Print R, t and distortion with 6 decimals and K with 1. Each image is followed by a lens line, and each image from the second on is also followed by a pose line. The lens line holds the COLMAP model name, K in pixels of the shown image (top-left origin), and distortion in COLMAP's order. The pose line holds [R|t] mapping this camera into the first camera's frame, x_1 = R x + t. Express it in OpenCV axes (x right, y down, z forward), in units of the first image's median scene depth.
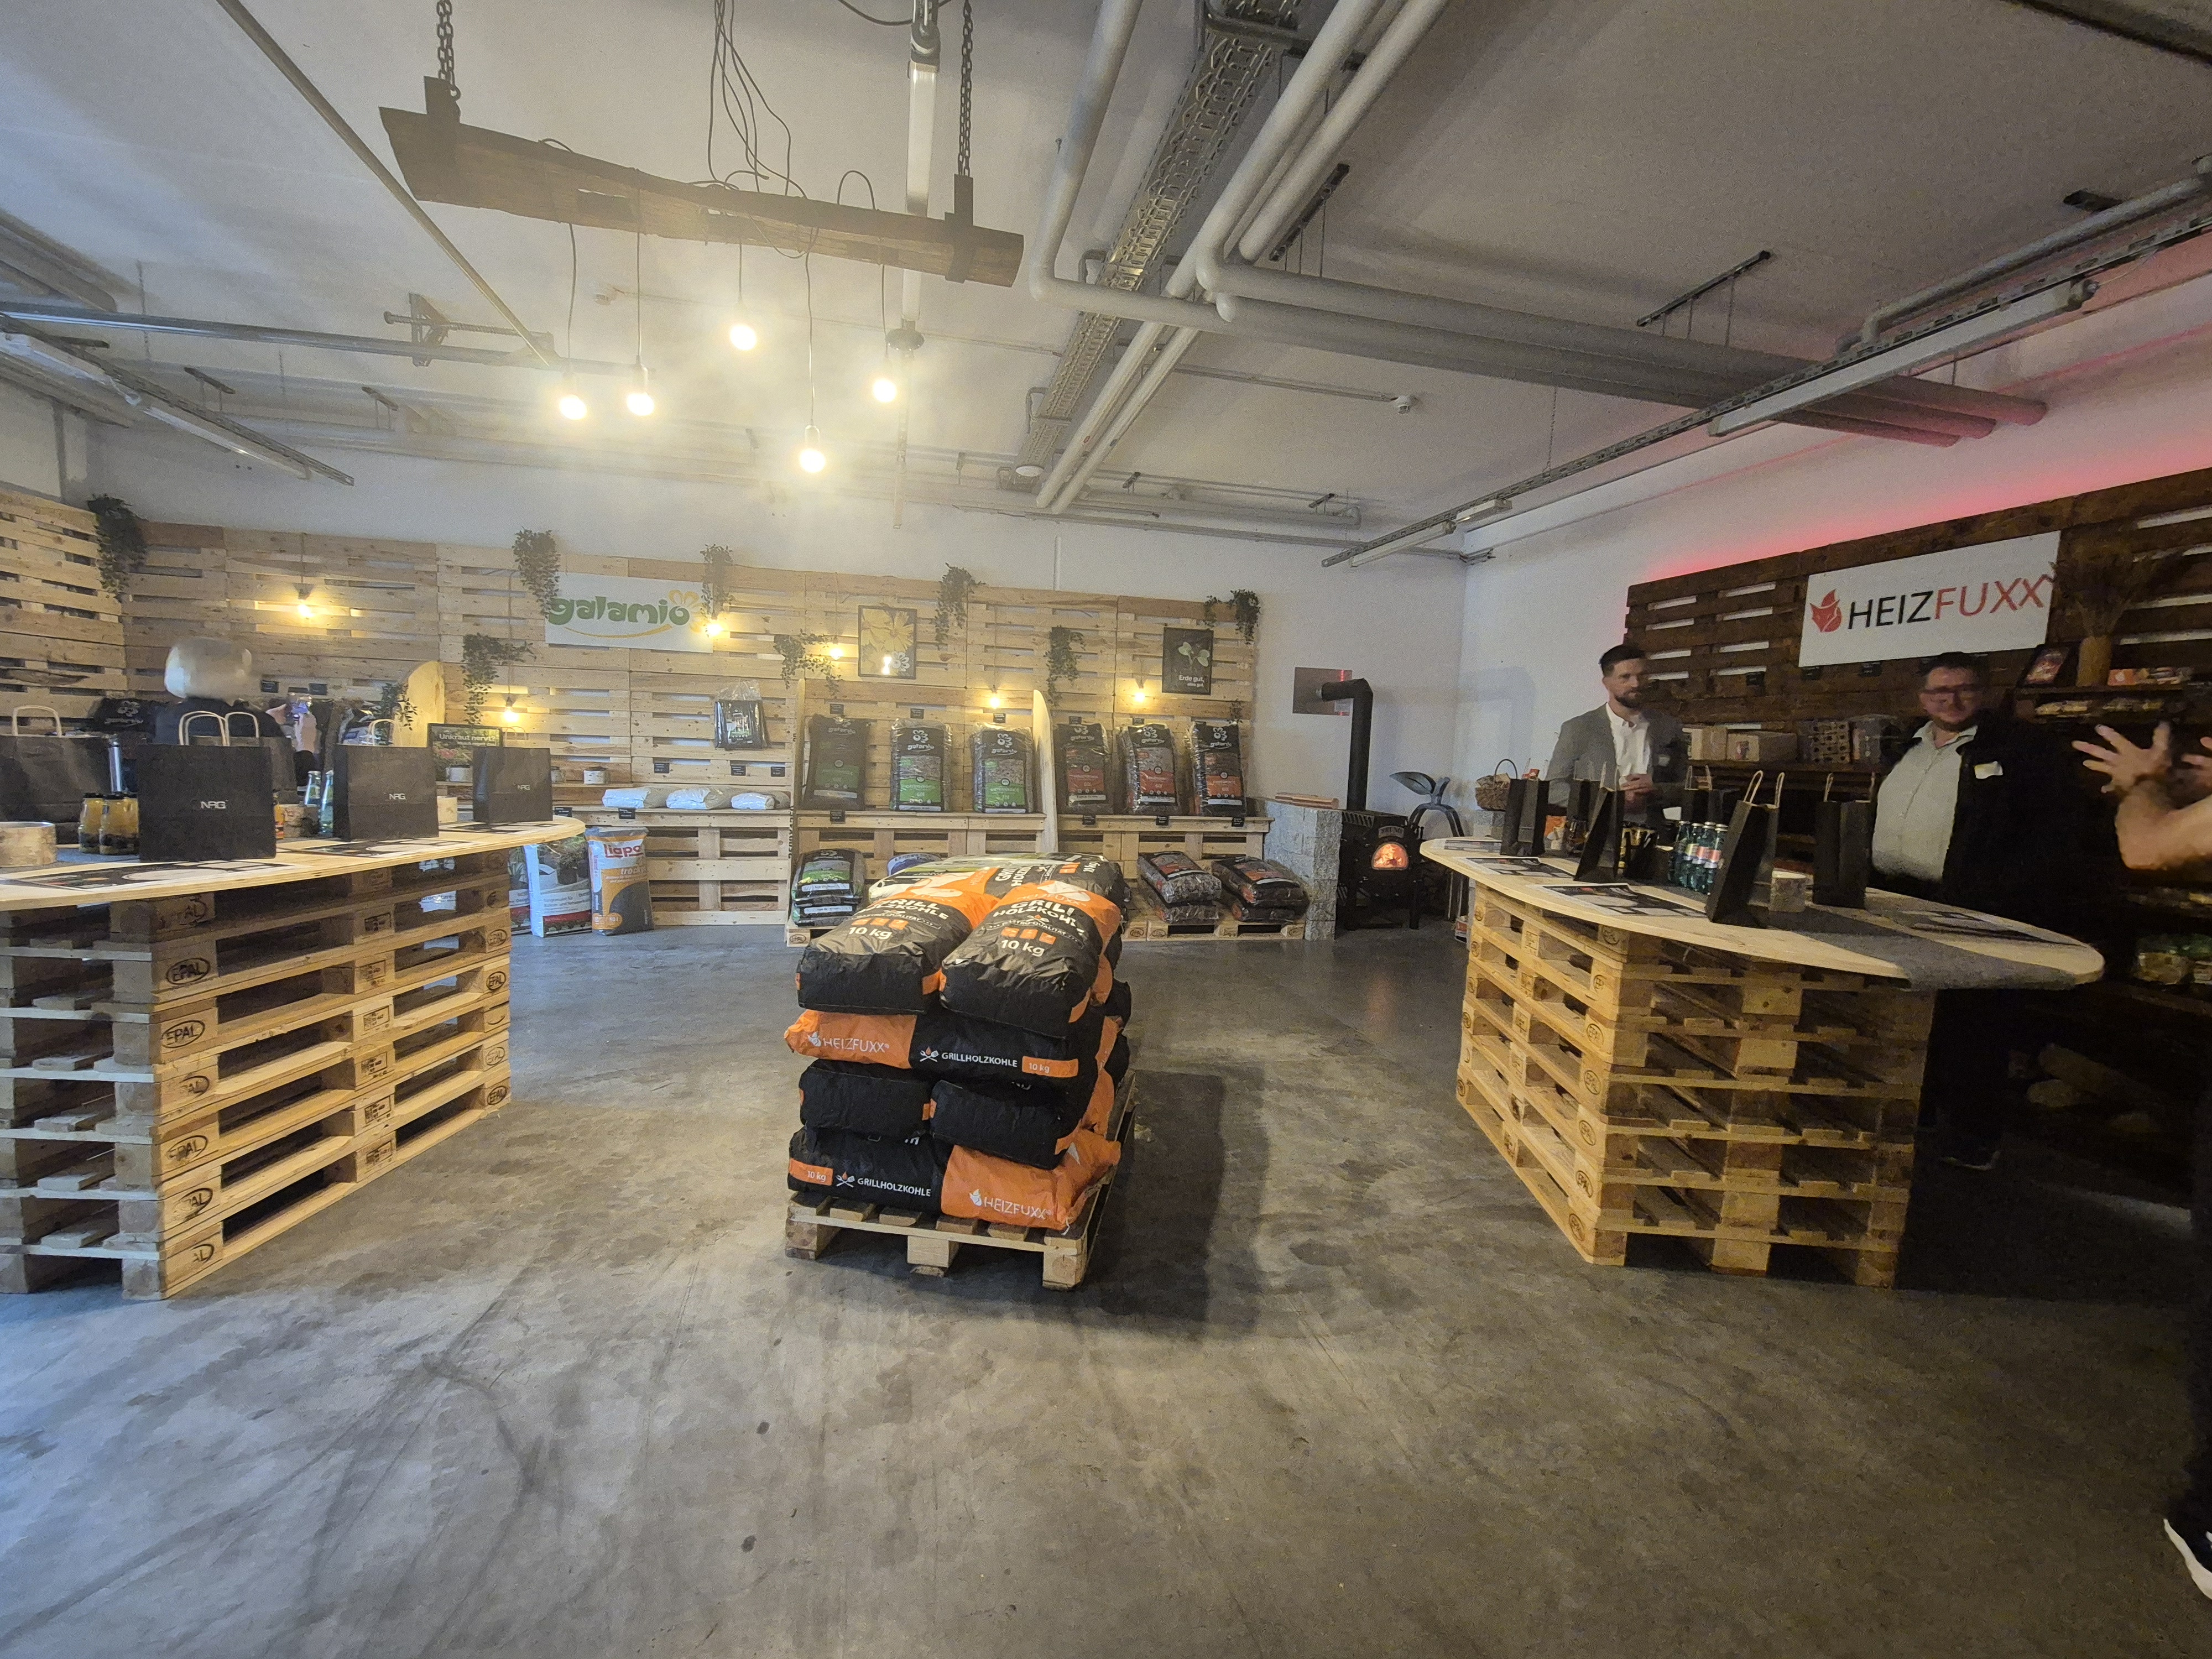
lens RADIAL K [[894.6, 0, 1114.0], [0, 894.6, 825.2], [0, 0, 1]] dist [0.002059, 0.000266]
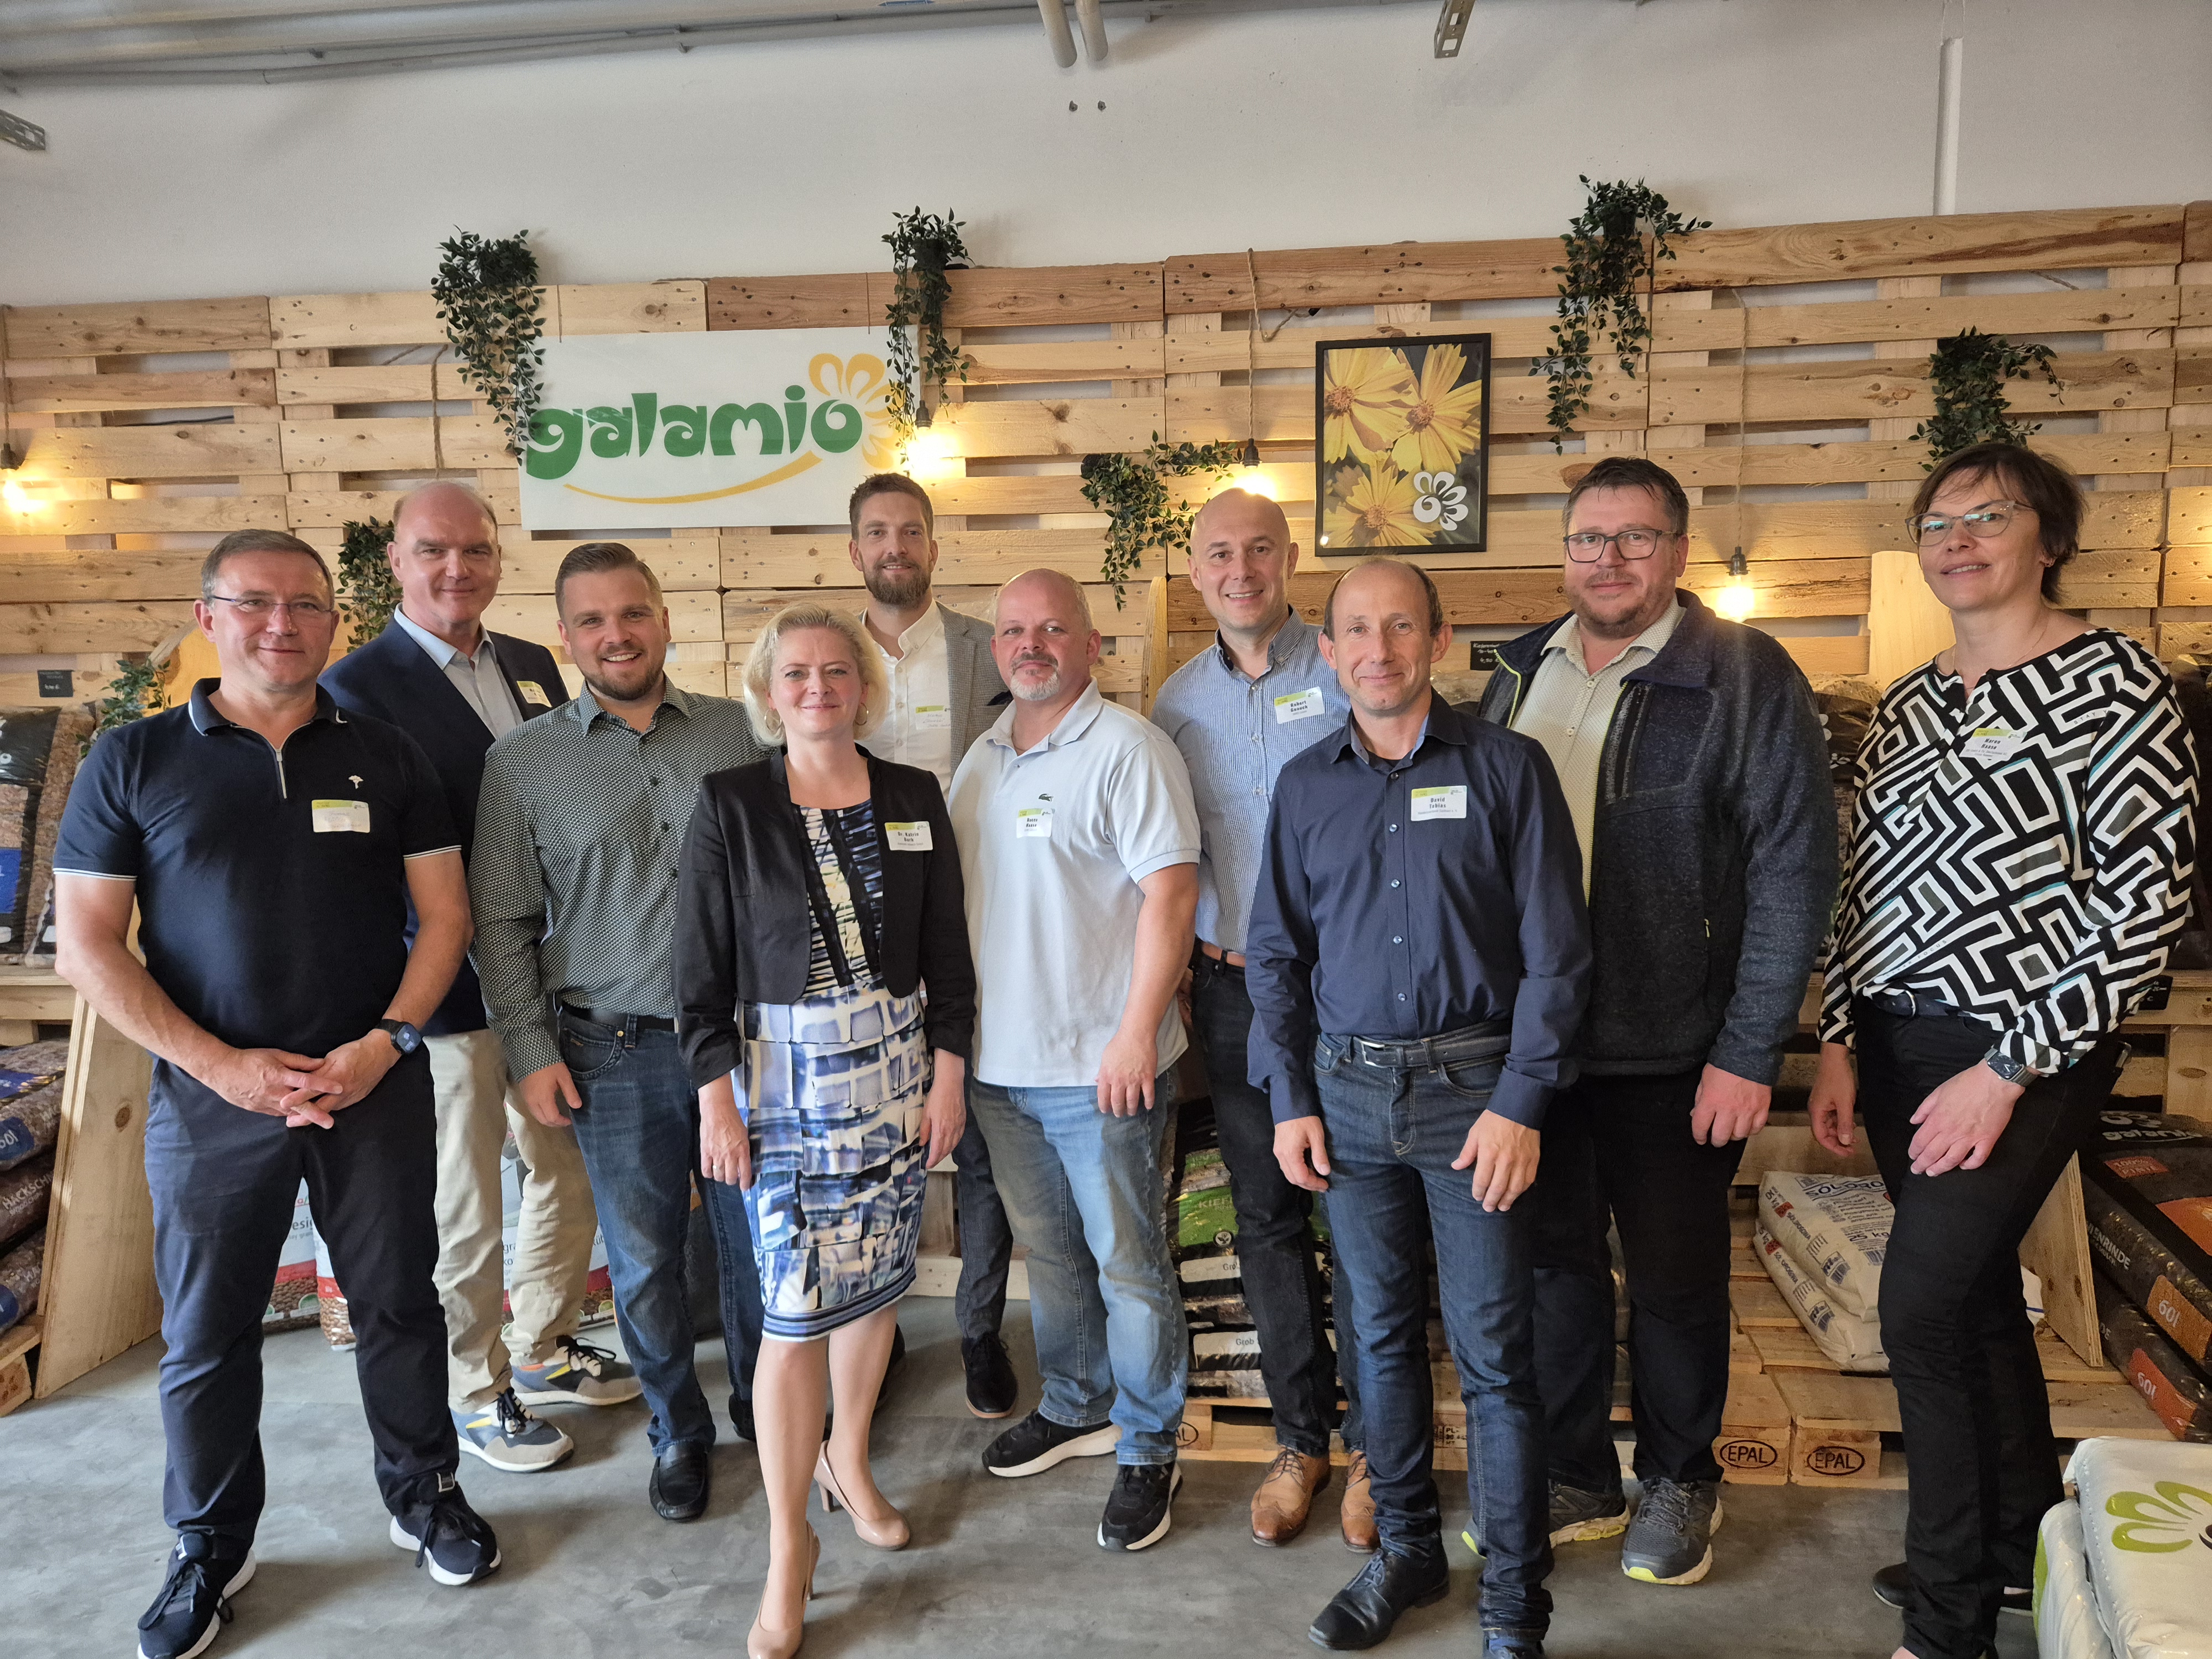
lens RADIAL K [[1473.1, 0, 1106.2], [0, 1473.1, 846.4], [0, 0, 1]] dist [0.030648, -0.003523]
pose [[0.940475, -0.020554, -0.339240, -0.179529], [0.019542, 0.999789, -0.006397, -0.056799], [0.339300, -0.000613, 0.940678, 0.464565]]
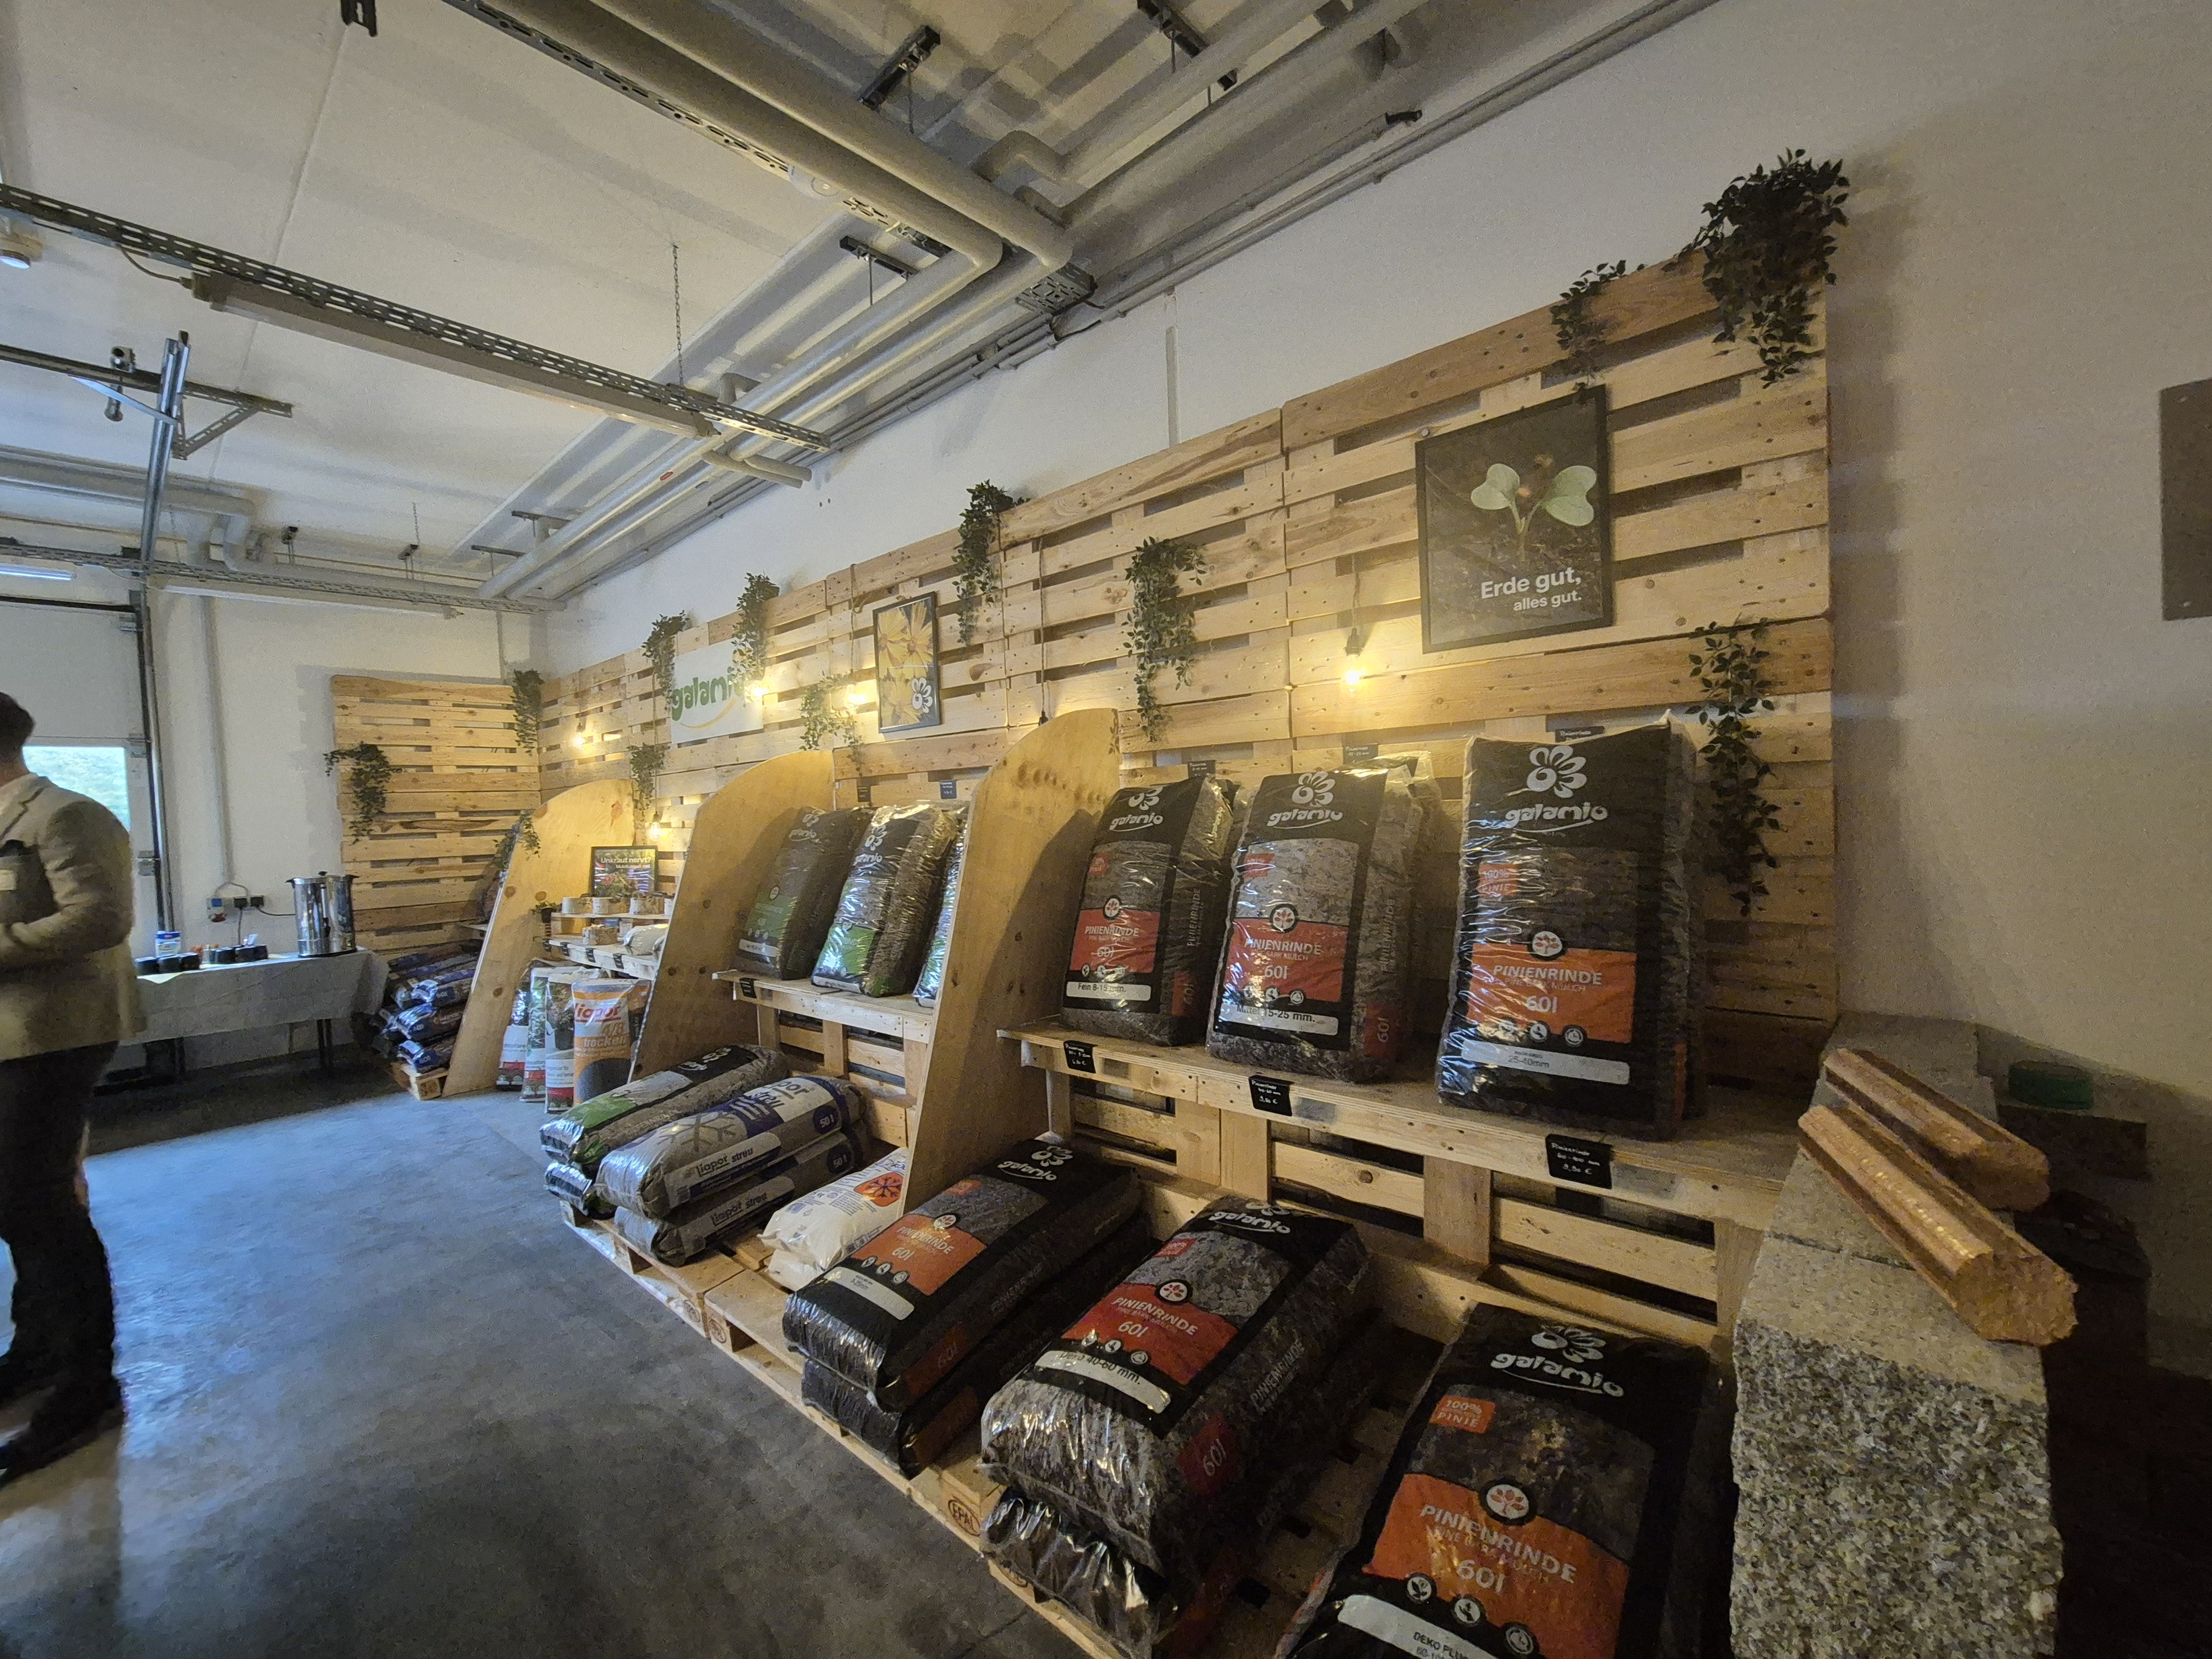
lens RADIAL K [[894.6, 0, 1104.8], [0, 894.6, 828.8], [0, 0, 1]] dist [0.002059, 0.000266]
pose [[0.564090, -0.040033, -0.824742, 0.273346], [-0.008860, 0.998473, -0.054526, -0.077616], [0.825666, 0.038065, 0.562874, 0.822740]]
